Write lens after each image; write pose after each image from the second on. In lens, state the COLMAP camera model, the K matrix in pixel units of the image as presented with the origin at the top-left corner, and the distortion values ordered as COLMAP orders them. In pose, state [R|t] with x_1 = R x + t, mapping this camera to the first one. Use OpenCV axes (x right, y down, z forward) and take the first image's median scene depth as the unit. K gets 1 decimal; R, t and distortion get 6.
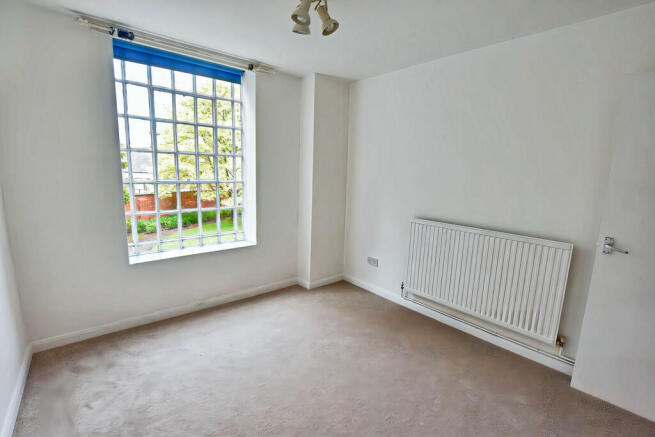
lens RADIAL K [[293.8, 0, 327.5], [0, 293.8, 218.5], [0, 0, 1]] dist [-0.025857, 0.000581]
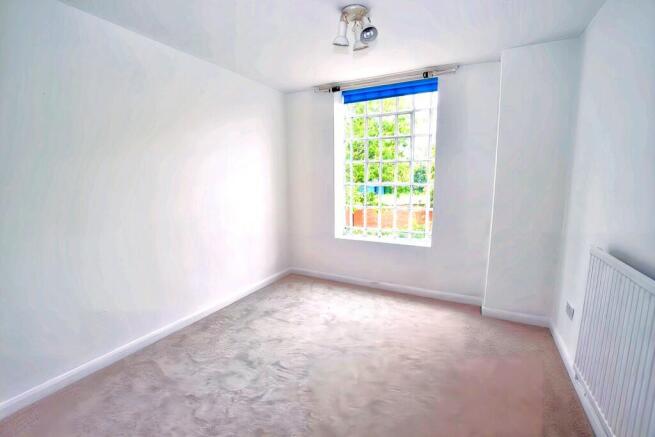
lens RADIAL K [[293.8, 0, 327.5], [0, 293.8, 218.5], [0, 0, 1]] dist [-0.025857, 0.000581]
pose [[0.373781, 0.106239, -0.921413, 0.667639], [-0.128452, 0.989775, 0.062013, -0.031291], [0.918579, 0.095178, 0.383606, 0.342065]]
